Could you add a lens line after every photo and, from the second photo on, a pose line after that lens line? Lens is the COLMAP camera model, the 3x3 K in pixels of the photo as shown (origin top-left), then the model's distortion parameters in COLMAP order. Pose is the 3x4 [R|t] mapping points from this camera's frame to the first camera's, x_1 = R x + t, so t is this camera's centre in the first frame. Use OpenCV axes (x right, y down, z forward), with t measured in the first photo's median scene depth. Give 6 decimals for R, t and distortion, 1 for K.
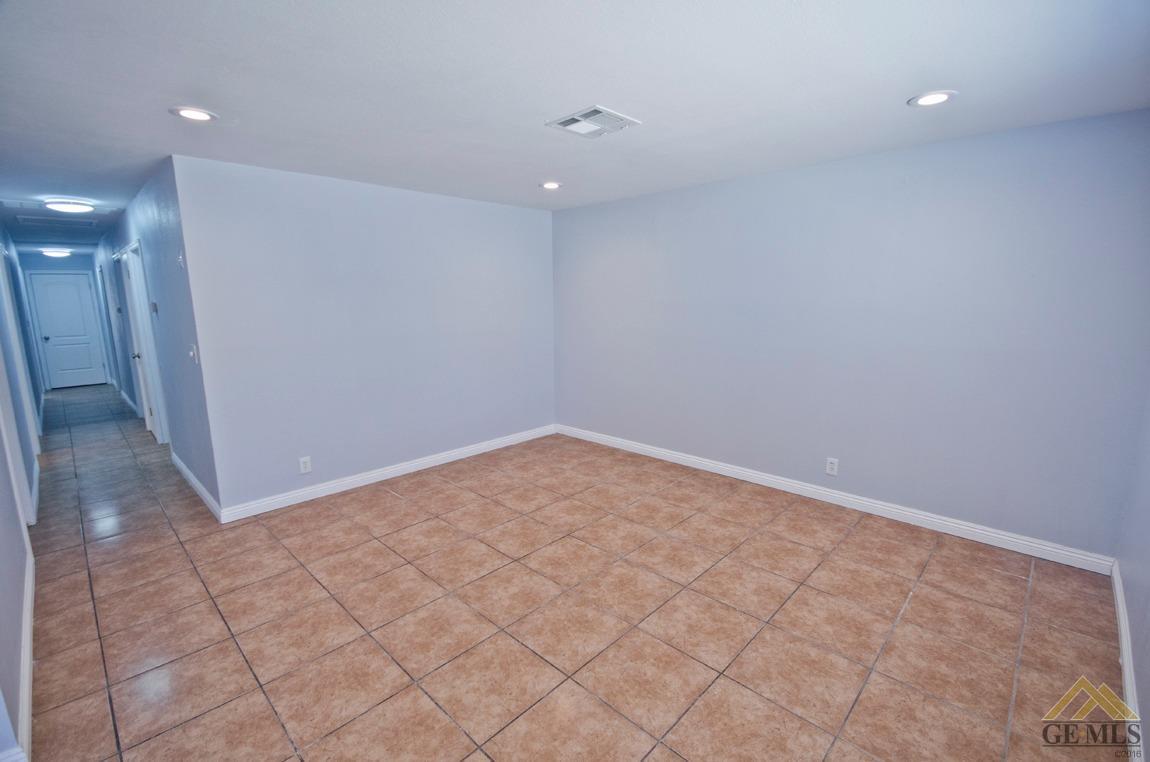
lens RADIAL K [[502.7, 0, 578.3], [0, 502.7, 383.4], [0, 0, 1]] dist [0.002797, -0.007801]
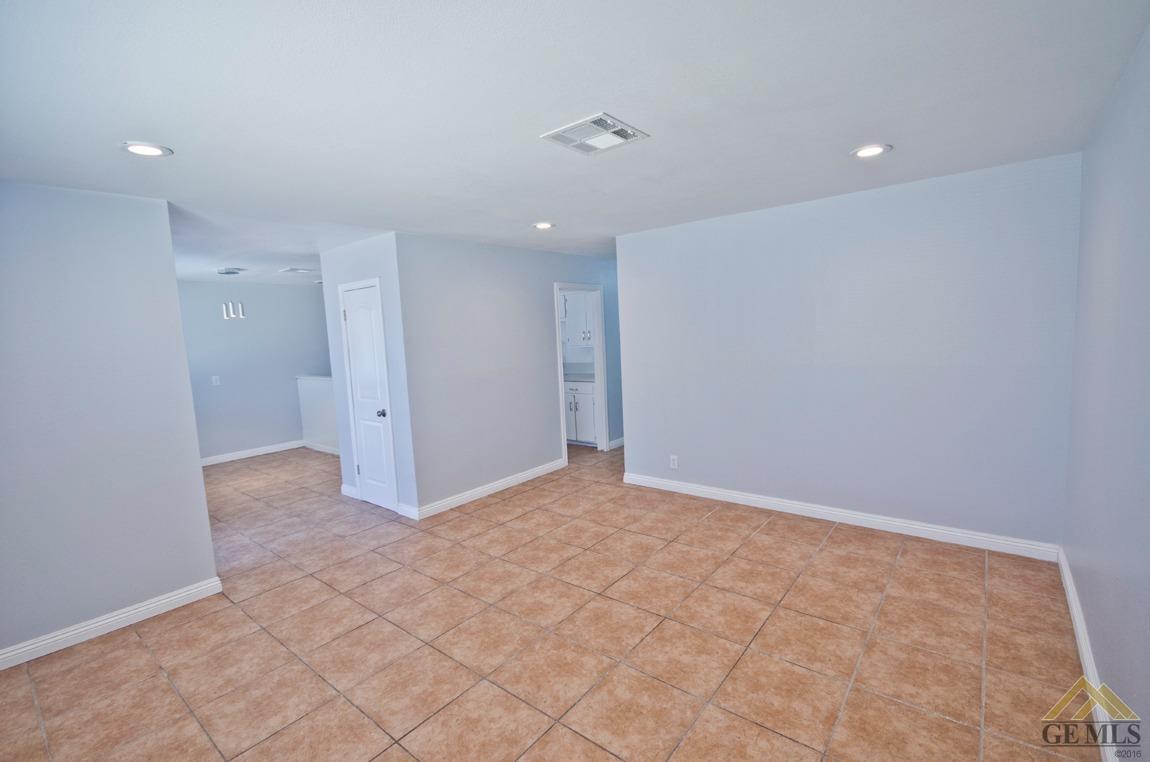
lens RADIAL K [[502.7, 0, 575.0], [0, 502.7, 383.1], [0, 0, 1]] dist [0.002797, -0.007801]
pose [[0.086602, 0.108894, -0.990274, 0.691807], [-0.125124, 0.987326, 0.097627, -0.129383], [0.988354, 0.115452, 0.099129, 0.685392]]
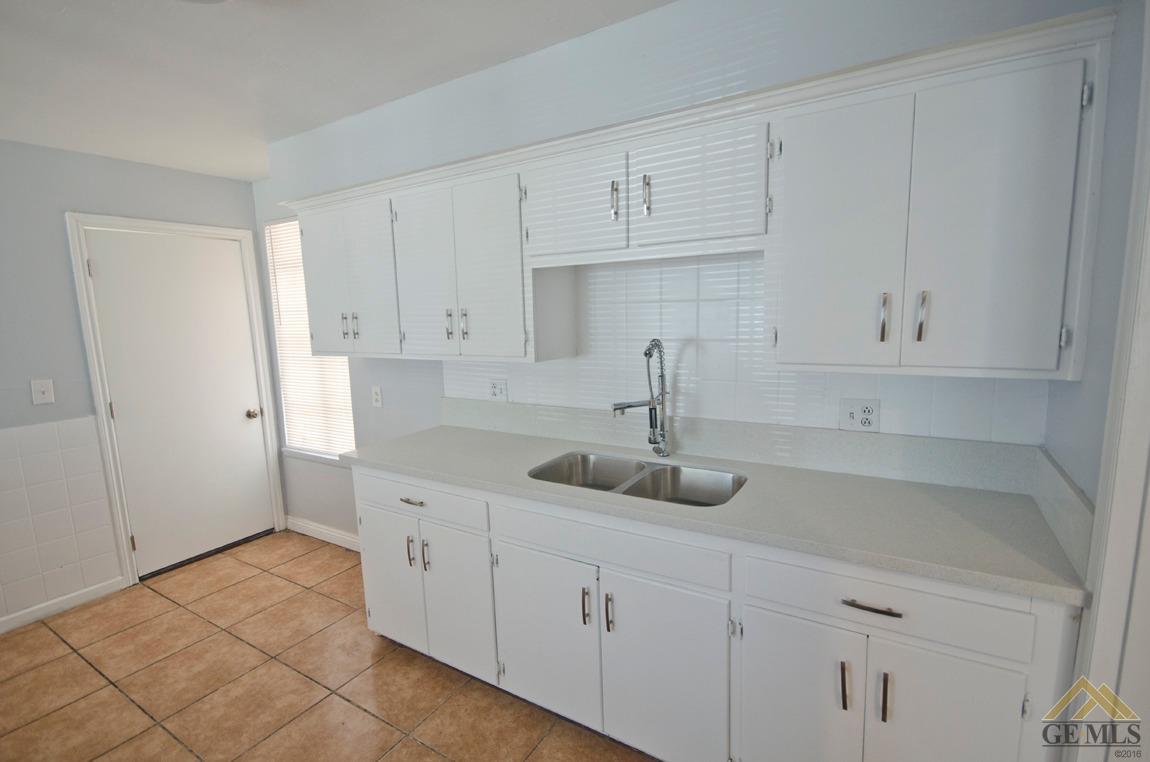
lens RADIAL K [[549.8, 0, 574.4], [0, 549.8, 376.2], [0, 0, 1]] dist [0.005626, -0.001688]
pose [[0.202394, 0.121087, -0.971789, -0.898644], [-0.139428, 0.985780, 0.093792, -0.084110], [0.969328, 0.116511, 0.216399, 0.565302]]
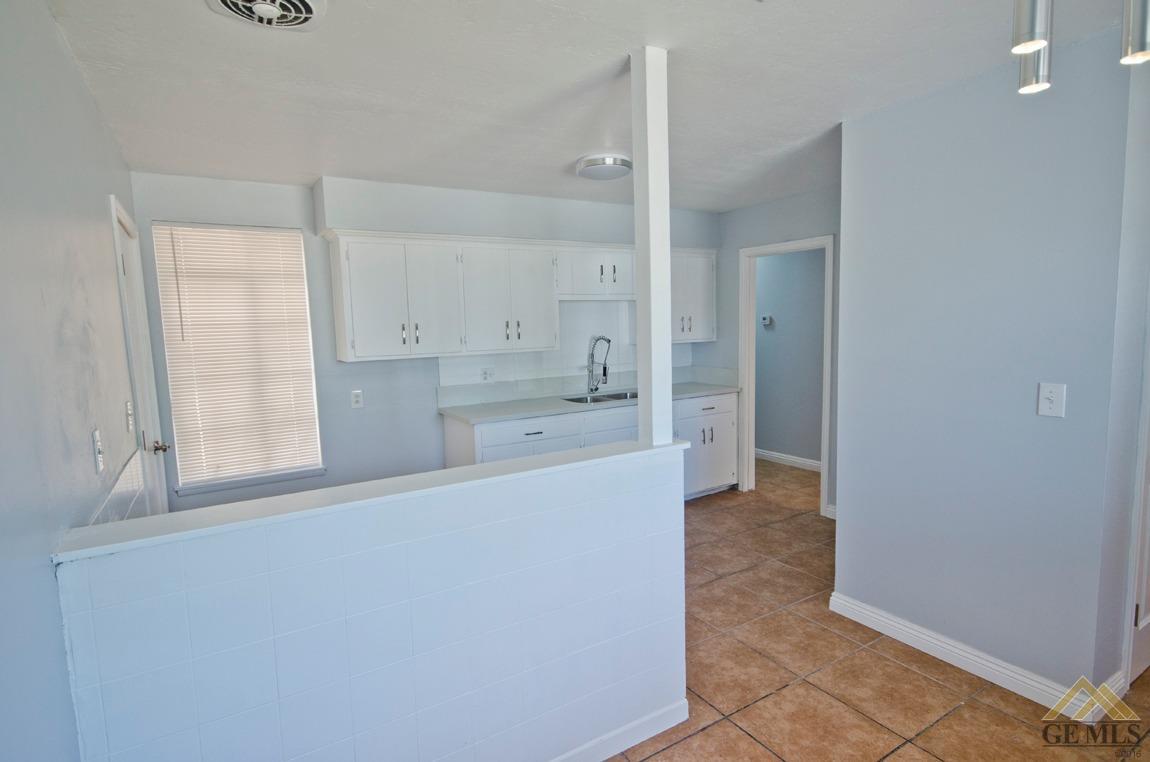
lens RADIAL K [[577.1, 0, 570.8], [0, 577.1, 383.0], [0, 0, 1]] dist [0.008450, 0.000840]
pose [[0.966422, 0.007554, -0.256850, -1.178432], [-0.023765, 0.997911, -0.060070, 0.114920], [0.255859, 0.064157, 0.964583, -0.556281]]
